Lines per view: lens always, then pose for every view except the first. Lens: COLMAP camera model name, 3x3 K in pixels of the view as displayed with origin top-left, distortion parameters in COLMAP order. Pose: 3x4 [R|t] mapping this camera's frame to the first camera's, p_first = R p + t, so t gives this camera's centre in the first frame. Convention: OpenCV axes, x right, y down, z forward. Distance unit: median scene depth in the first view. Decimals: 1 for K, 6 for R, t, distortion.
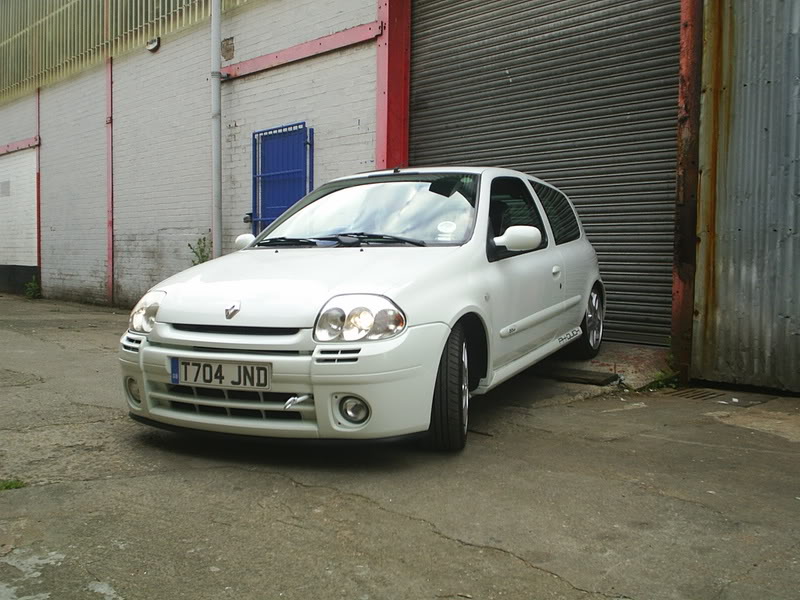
lens RADIAL K [[778.7, 0, 407.0], [0, 778.7, 294.3], [0, 0, 1]] dist [0.112457, -0.261076]
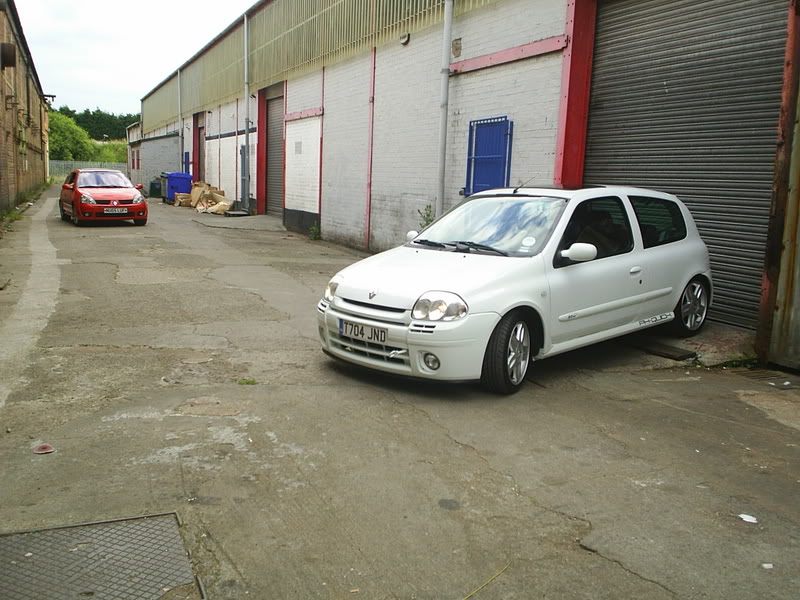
lens RADIAL K [[778.7, 0, 407.0], [0, 778.7, 294.3], [0, 0, 1]] dist [0.112457, -0.261076]
pose [[0.937659, 0.075996, -0.339145, 0.247416], [-0.046980, 0.994560, 0.092972, -0.083076], [0.344366, -0.071243, 0.936129, -0.317042]]
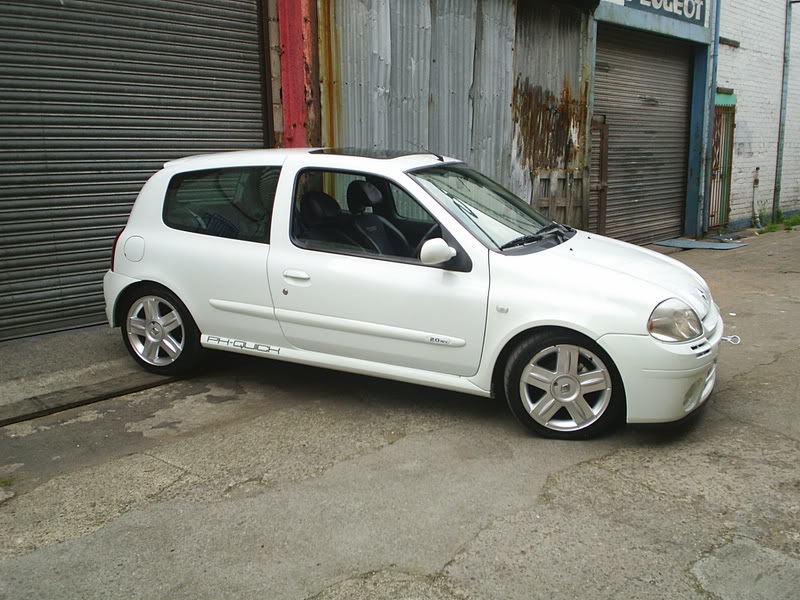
lens RADIAL K [[778.7, 0, 407.0], [0, 778.7, 294.3], [0, 0, 1]] dist [0.112457, -0.261076]
pose [[-0.061592, -0.182428, 0.981288, -0.888315], [0.061802, 0.980571, 0.186174, -0.151139], [-0.996186, 0.072112, -0.049121, 0.946815]]
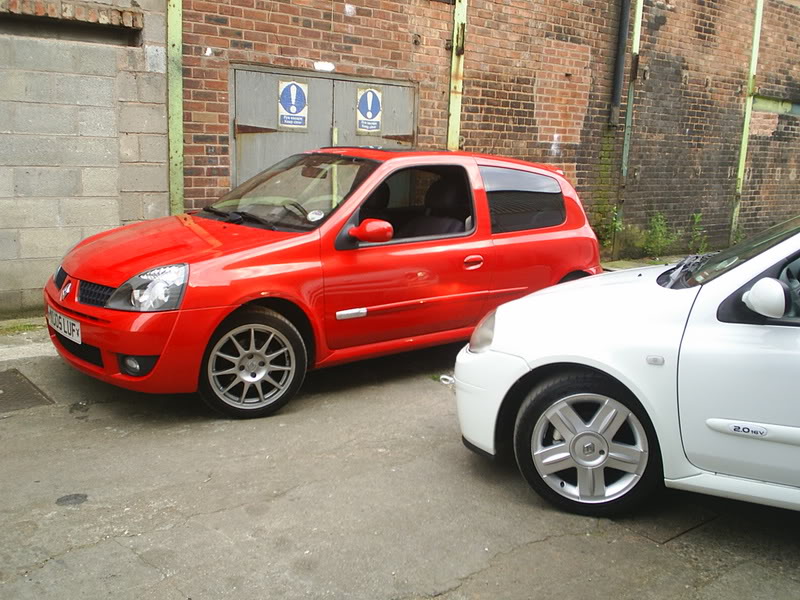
lens RADIAL K [[778.7, 0, 407.0], [0, 778.7, 294.3], [0, 0, 1]] dist [0.112457, -0.261076]
pose [[-0.059573, 0.177508, -0.982315, 0.590491], [-0.093578, 0.978736, 0.182536, -0.121782], [0.993828, 0.102798, -0.041695, 0.541545]]
